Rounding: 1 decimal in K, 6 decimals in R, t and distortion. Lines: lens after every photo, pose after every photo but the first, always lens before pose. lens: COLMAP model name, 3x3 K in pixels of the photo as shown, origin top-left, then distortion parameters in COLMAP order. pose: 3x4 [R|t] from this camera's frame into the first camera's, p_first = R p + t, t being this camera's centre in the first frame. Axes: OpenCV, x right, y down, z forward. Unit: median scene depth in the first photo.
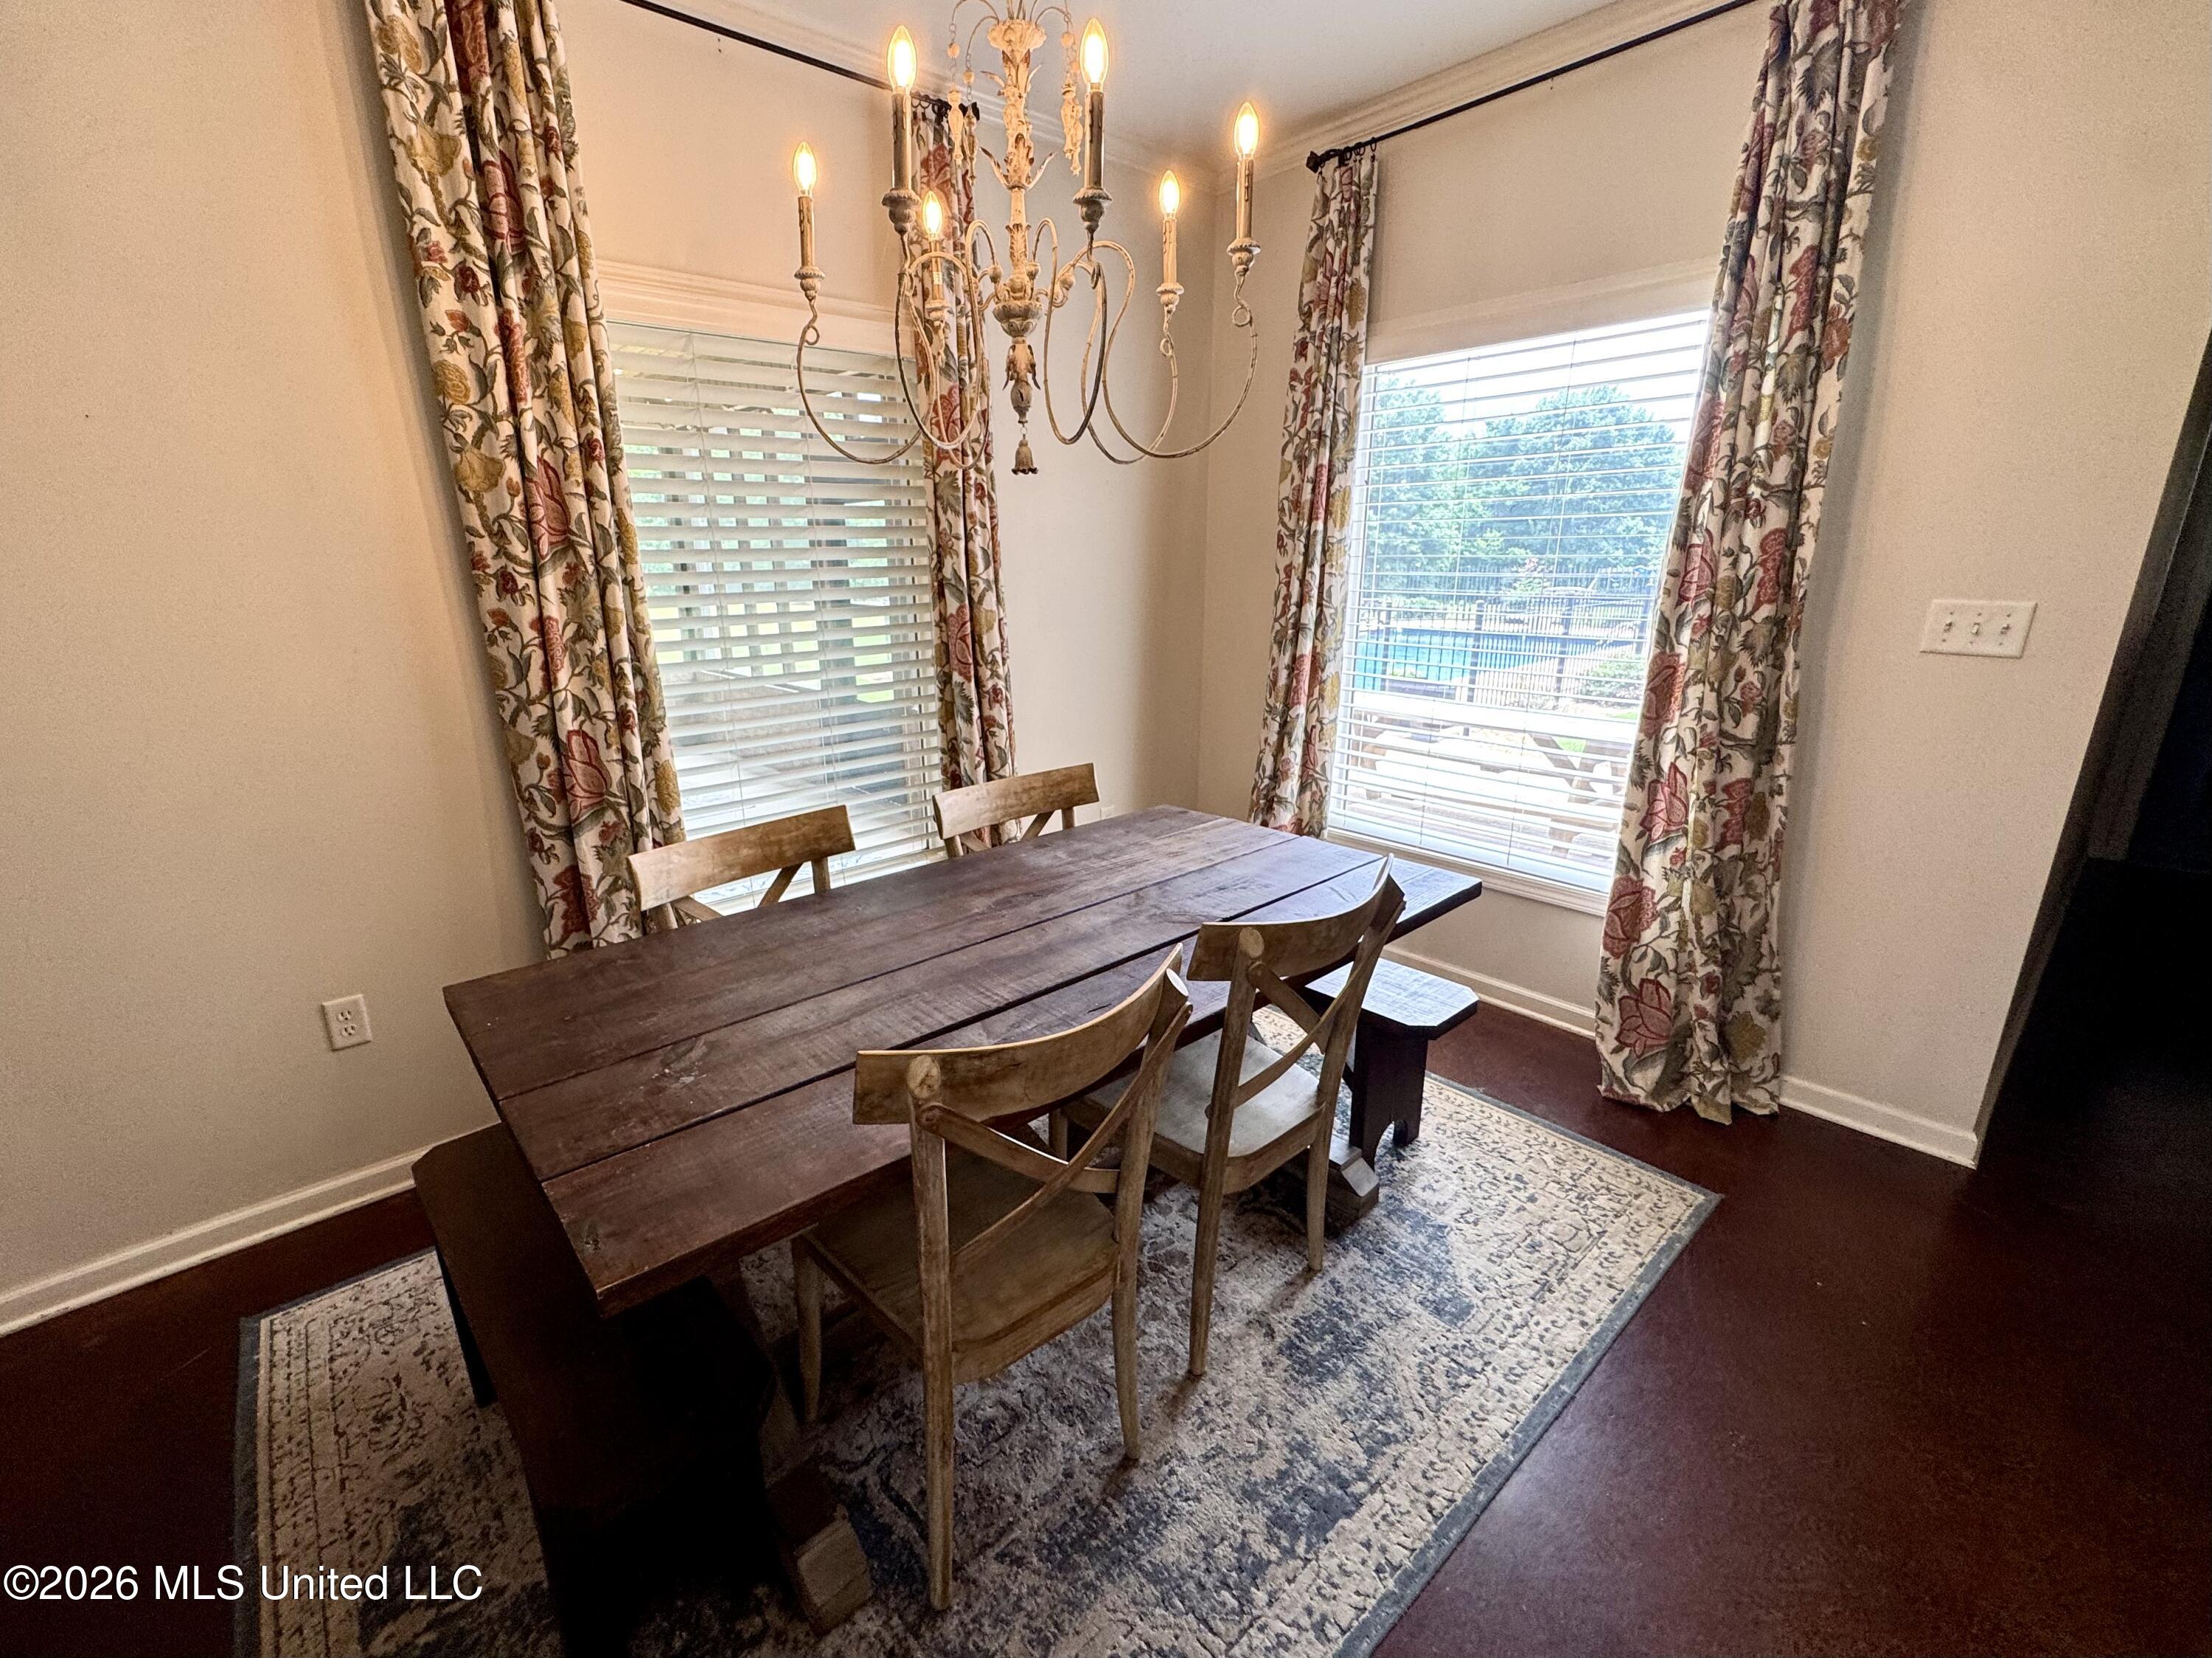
lens RADIAL K [[922.5, 0, 1110.6], [0, 922.5, 819.9], [0, 0, 1]] dist [0.000316, -0.000447]
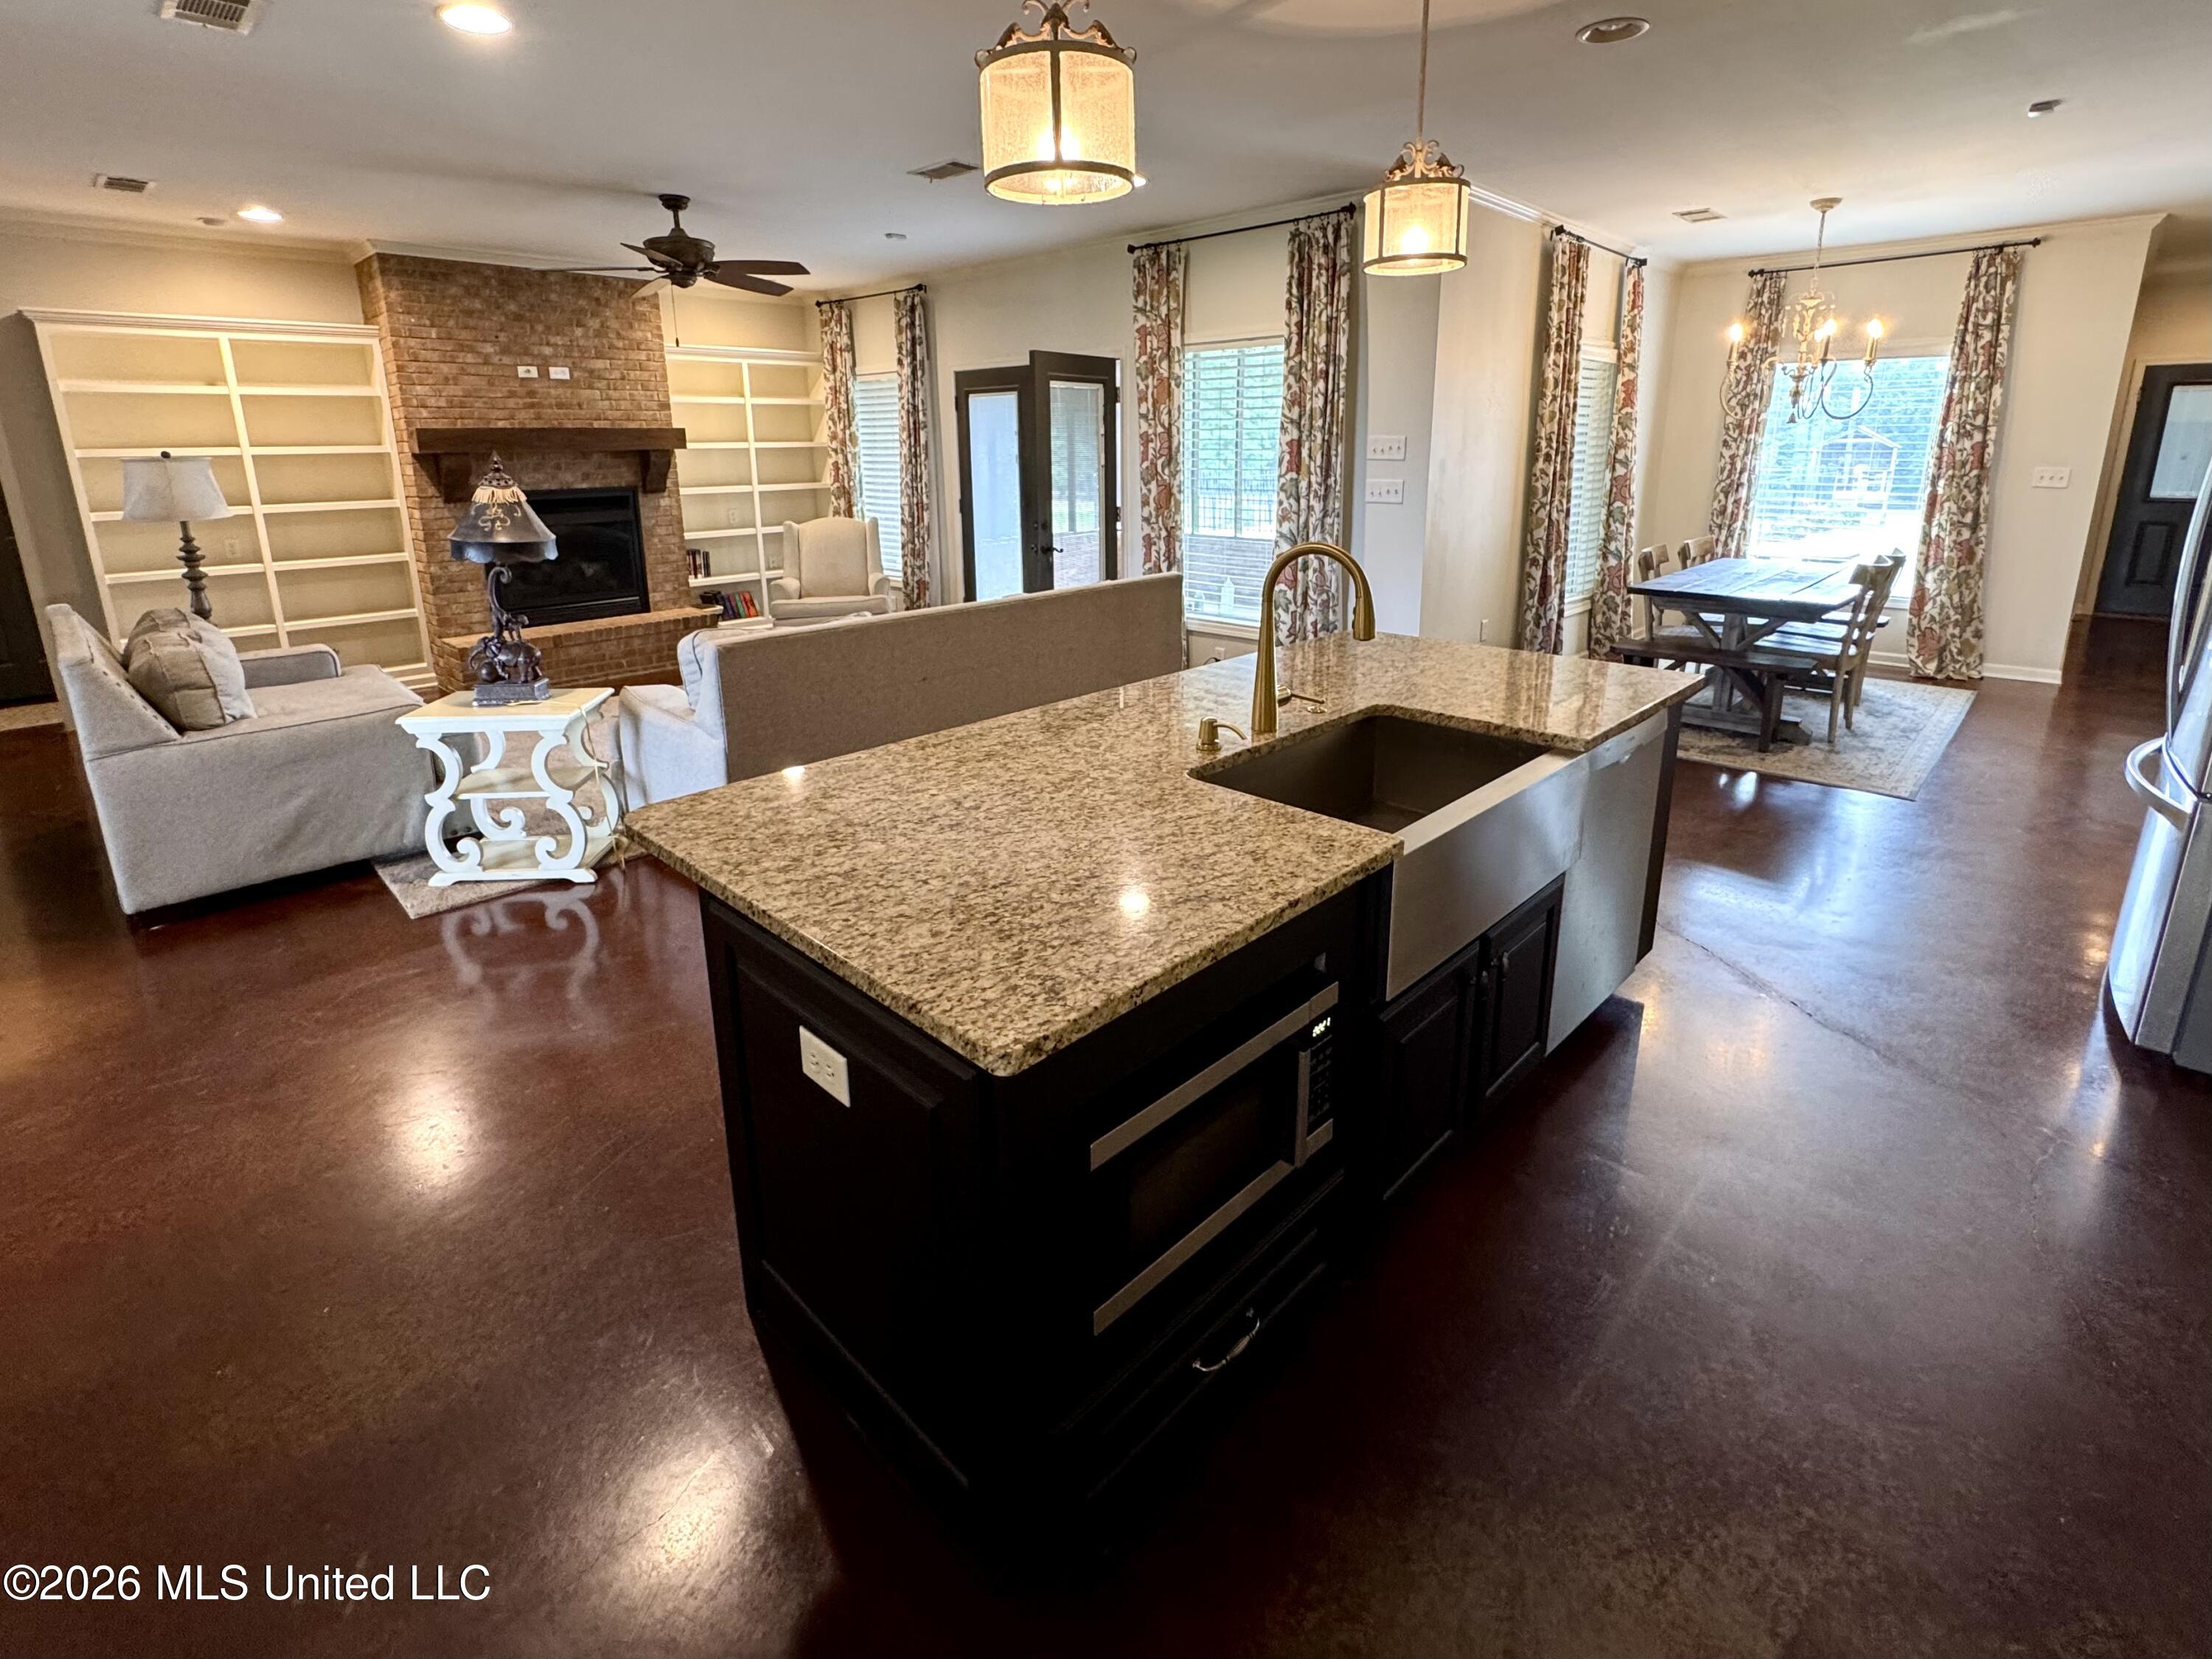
lens RADIAL K [[1050.2, 0, 1165.3], [0, 1050.2, 701.2], [0, 0, 1]] dist [-0.003609, 0.001800]
pose [[0.993854, -0.021175, 0.108657, -1.849273], [0.025785, 0.998818, -0.041201, 0.469537], [-0.107656, 0.043749, 0.993225, -1.624189]]
